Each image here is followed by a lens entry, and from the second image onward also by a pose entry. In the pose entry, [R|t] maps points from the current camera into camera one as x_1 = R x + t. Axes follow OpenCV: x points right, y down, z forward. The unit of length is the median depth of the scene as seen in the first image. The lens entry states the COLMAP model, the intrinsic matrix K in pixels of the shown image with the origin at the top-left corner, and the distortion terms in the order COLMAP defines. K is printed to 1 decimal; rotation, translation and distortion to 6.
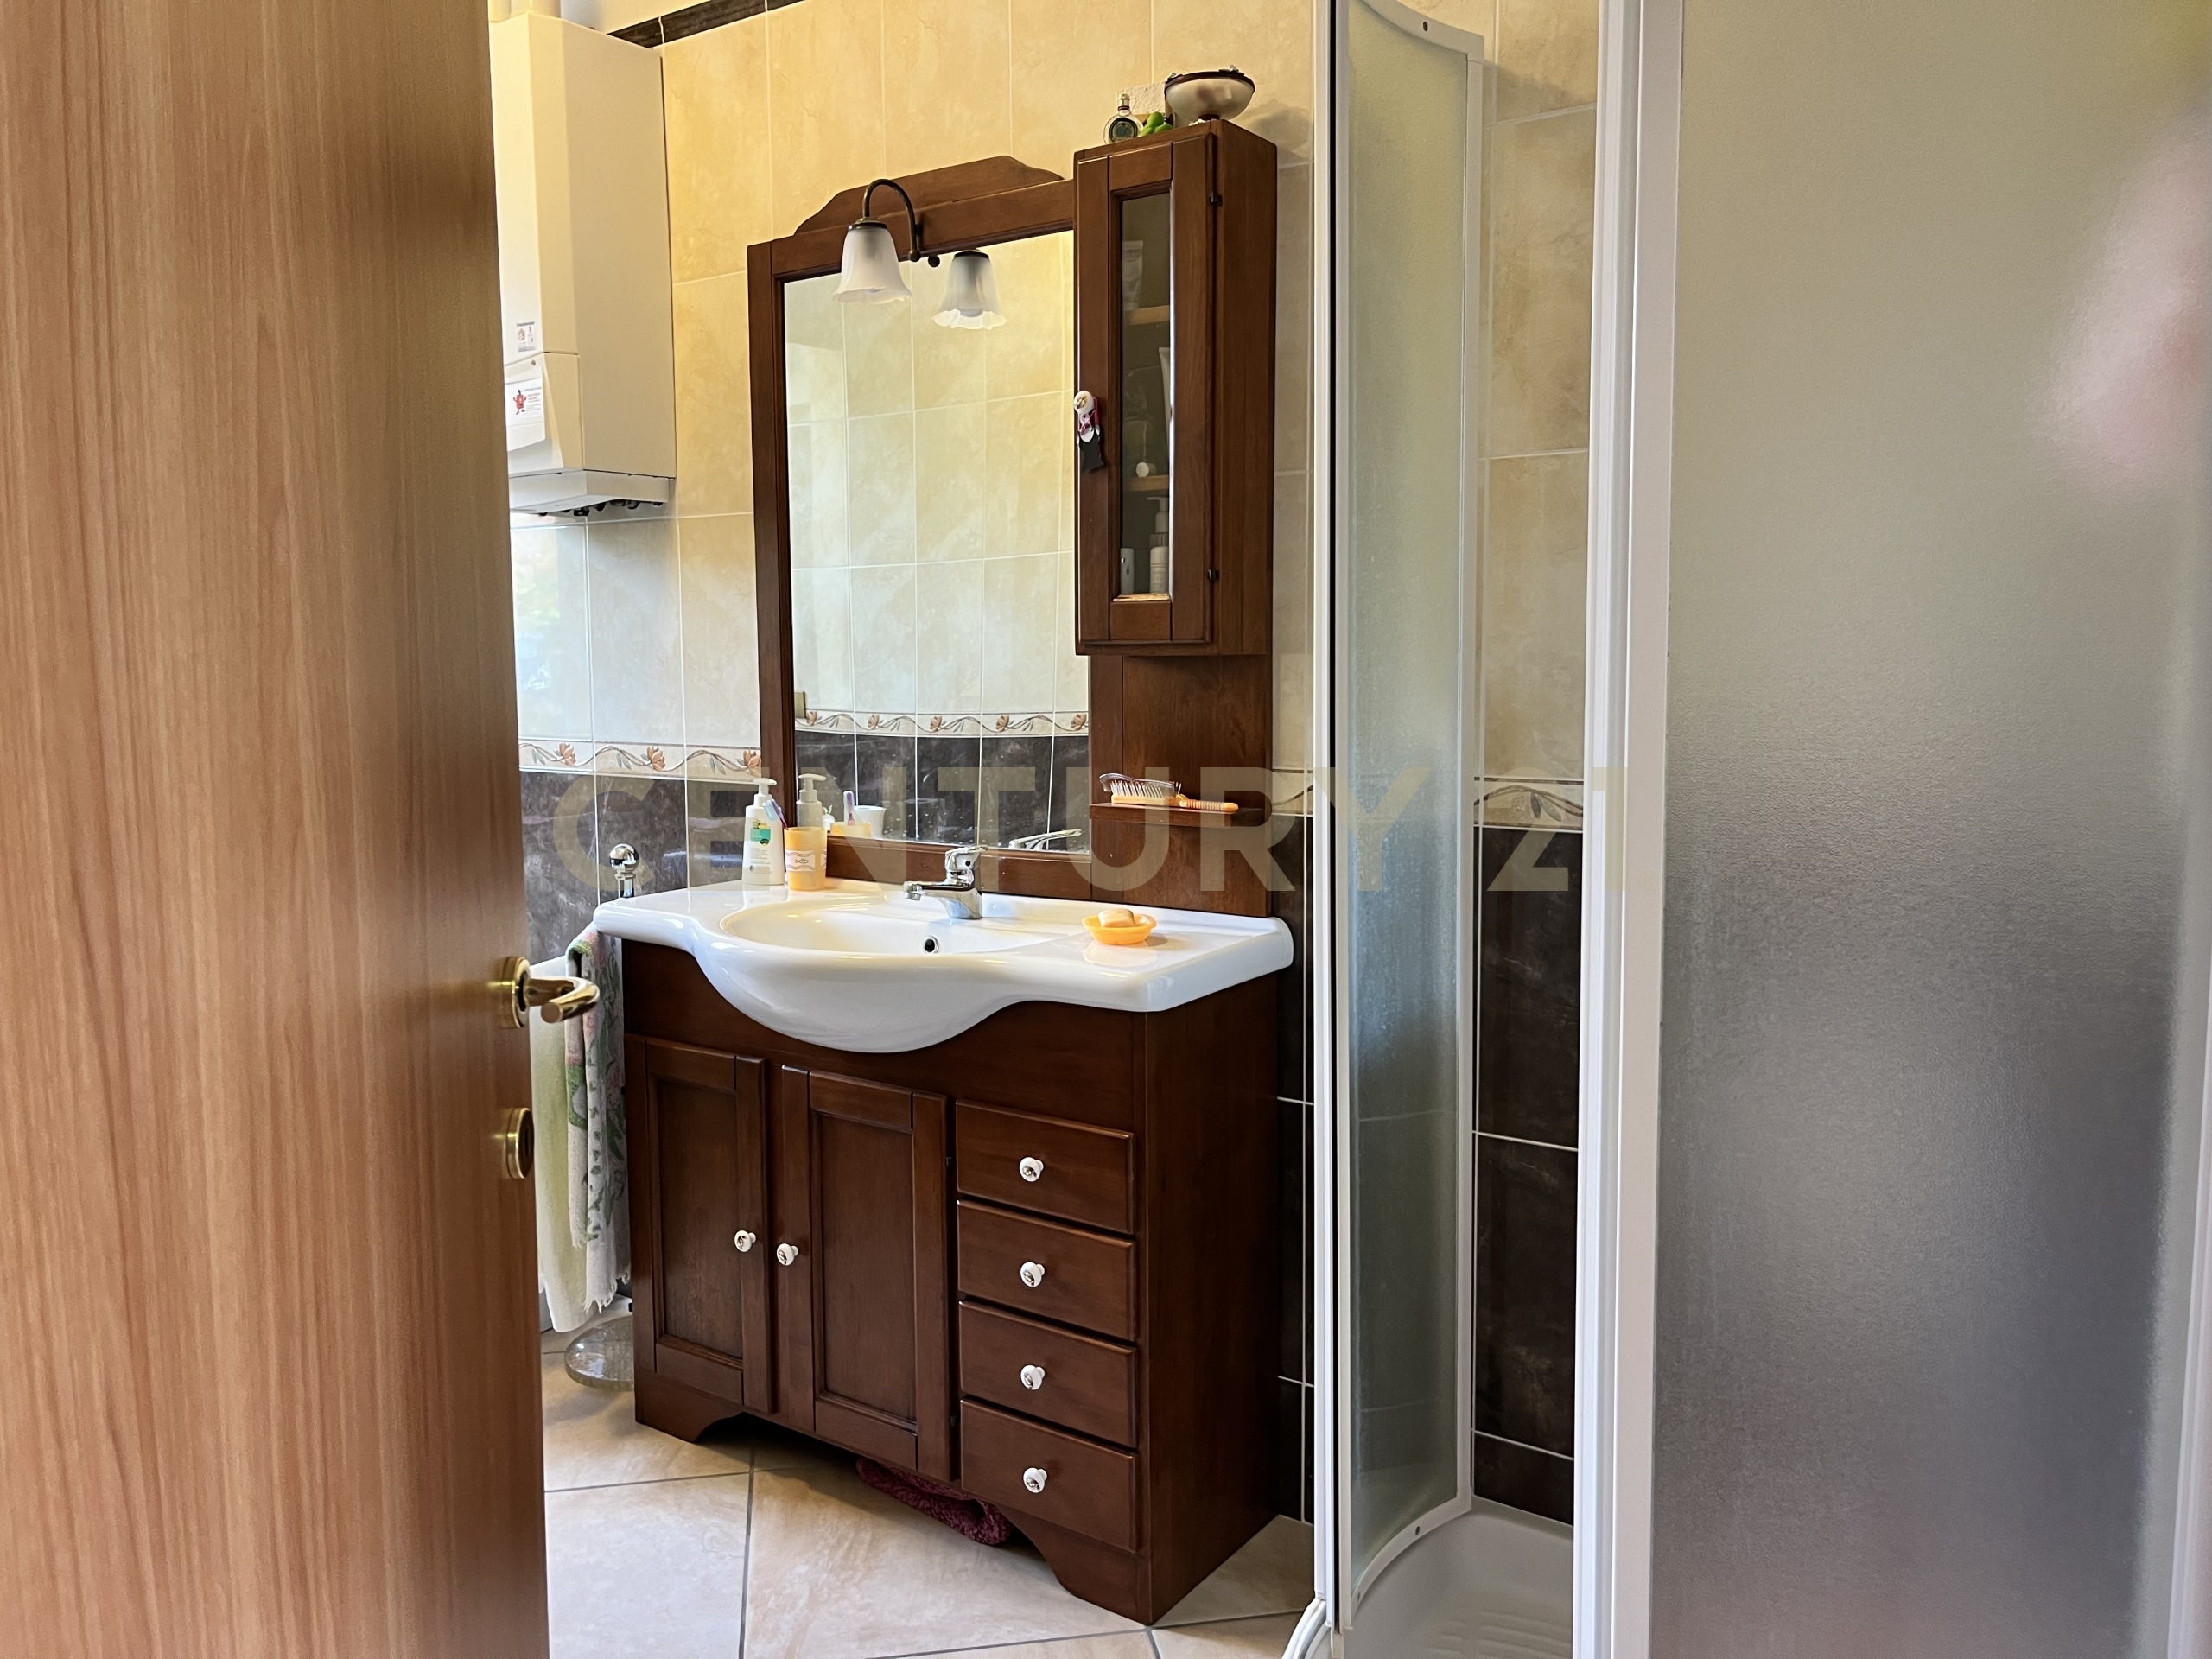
lens RADIAL K [[1653.0, 0, 1121.8], [0, 1653.0, 770.9], [0, 0, 1]] dist [0.025171, -0.001348]
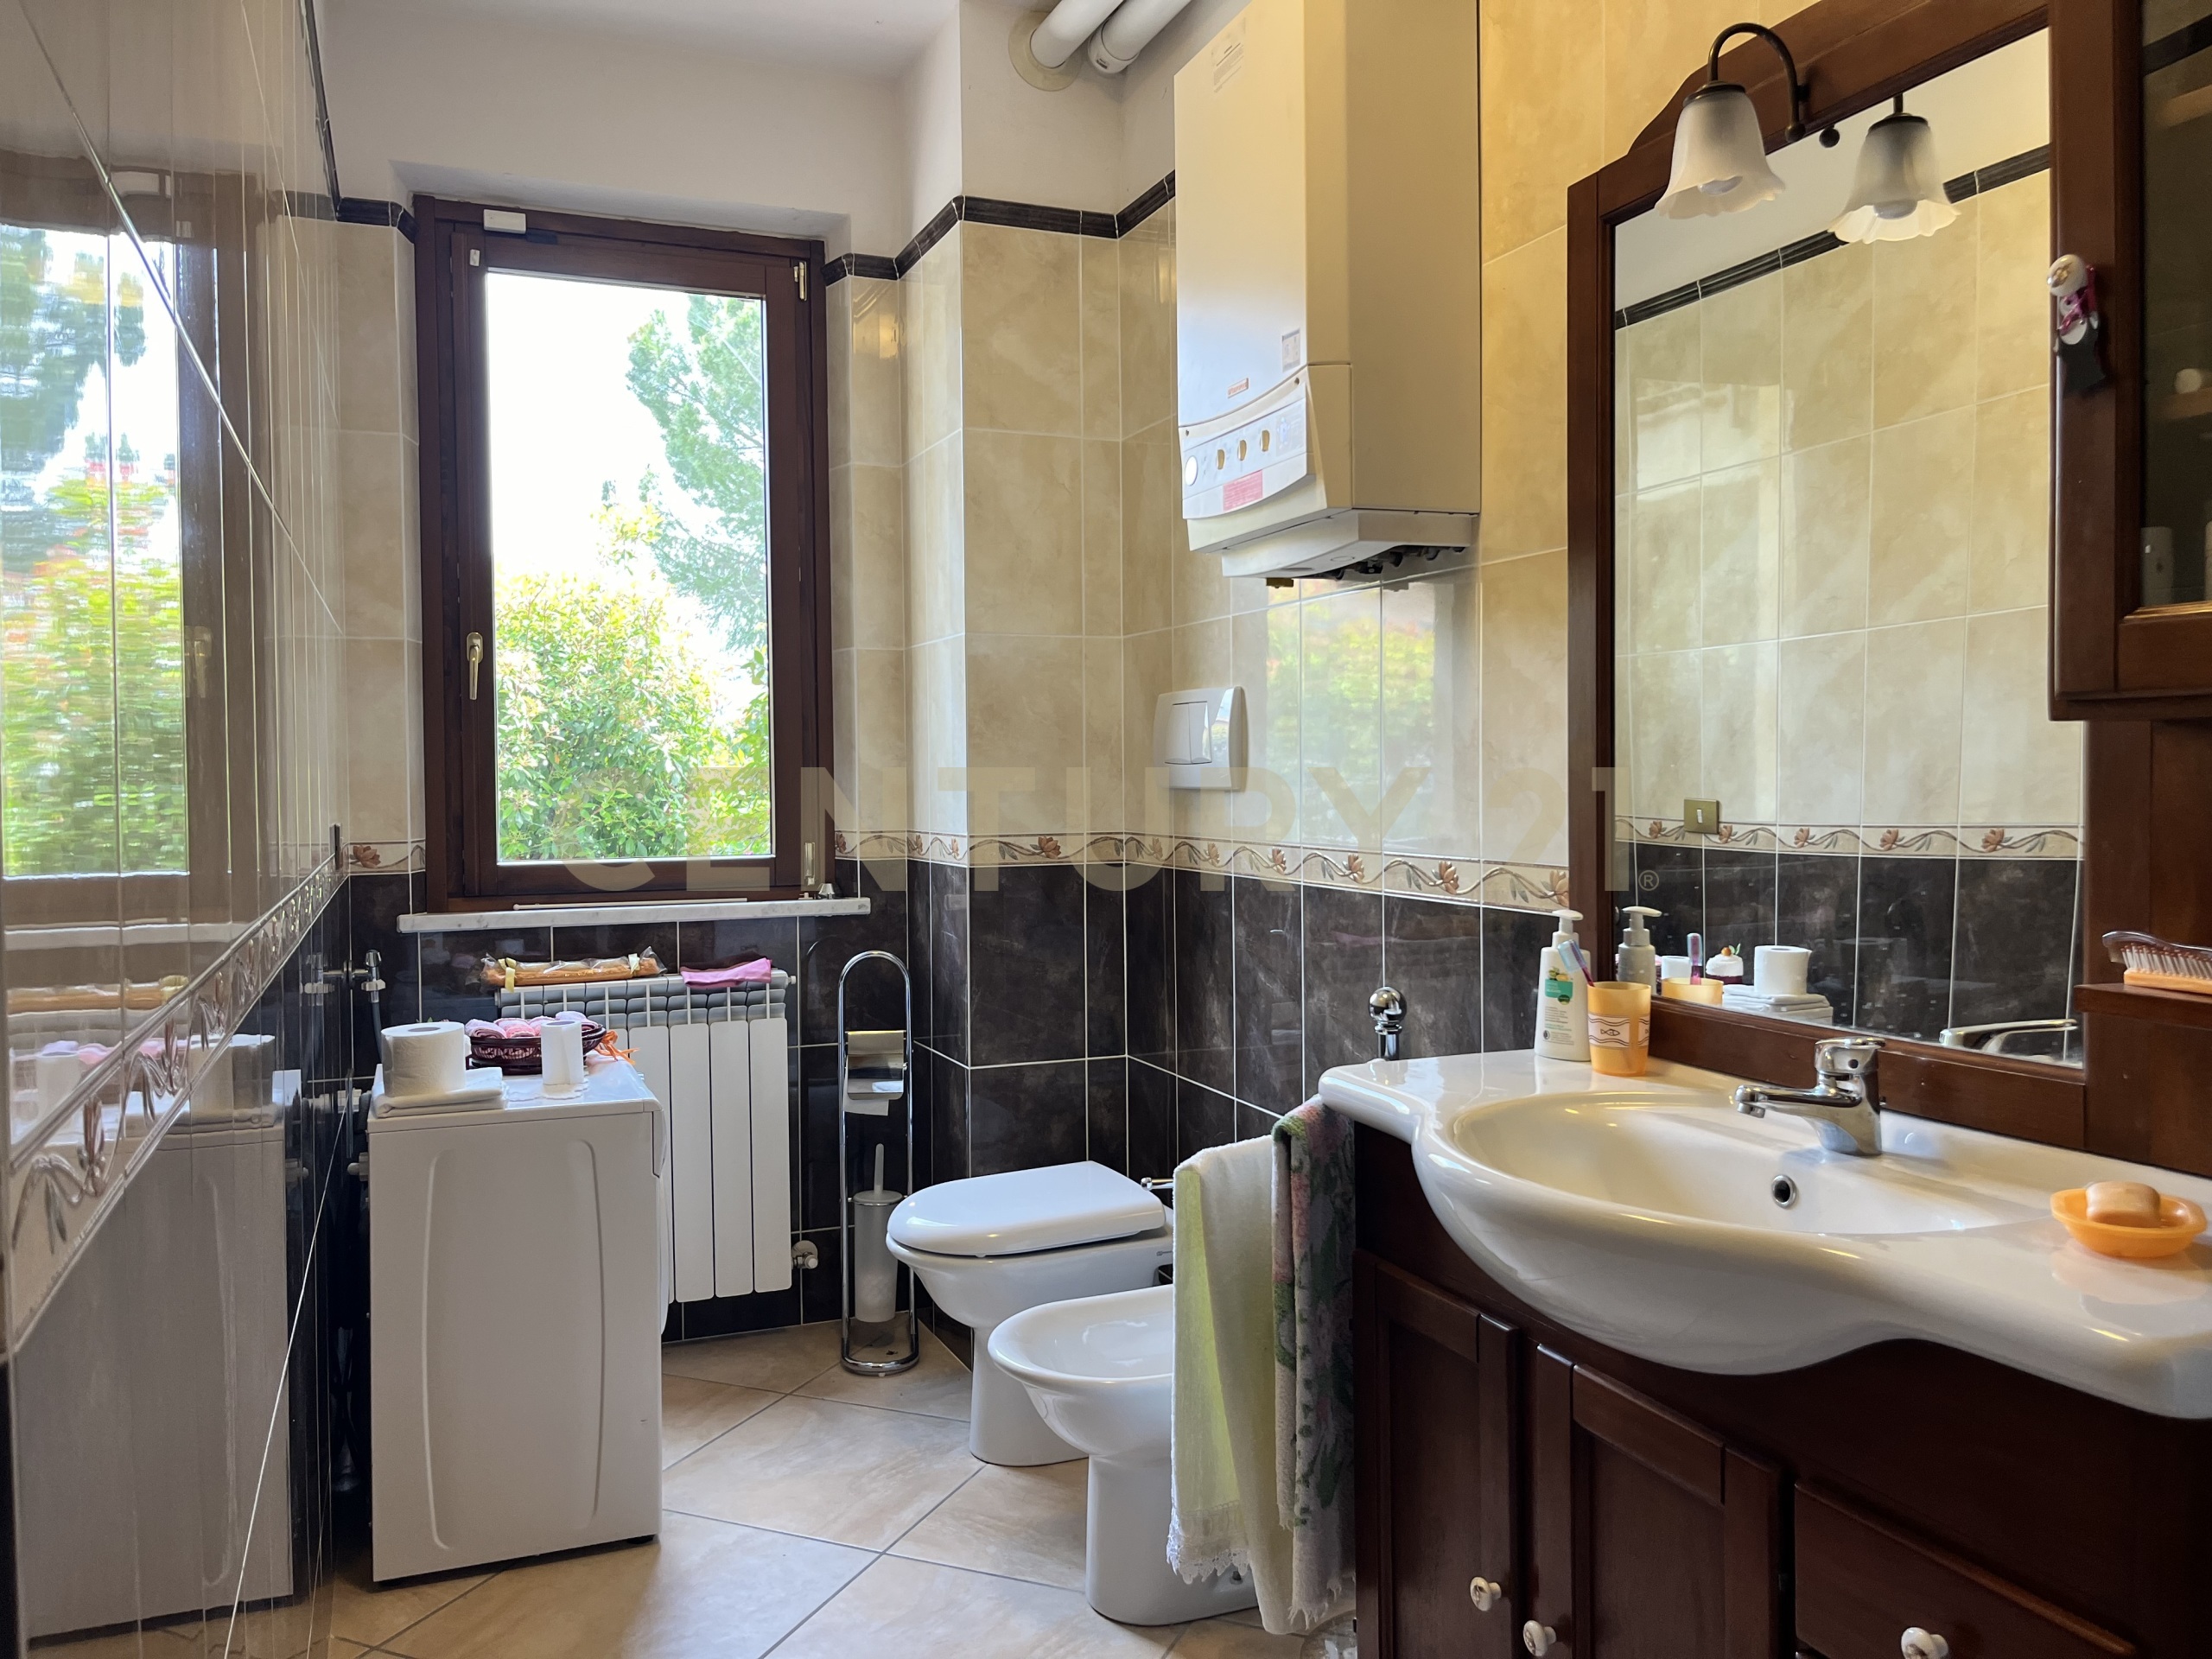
lens RADIAL K [[1673.8, 0, 1097.0], [0, 1673.8, 810.8], [0, 0, 1]] dist [0.048886, -0.074533]
pose [[0.832882, 0.009211, -0.553373, 0.018393], [-0.032774, 0.998928, -0.032701, -0.008430], [0.552479, 0.045372, 0.832291, 0.295927]]
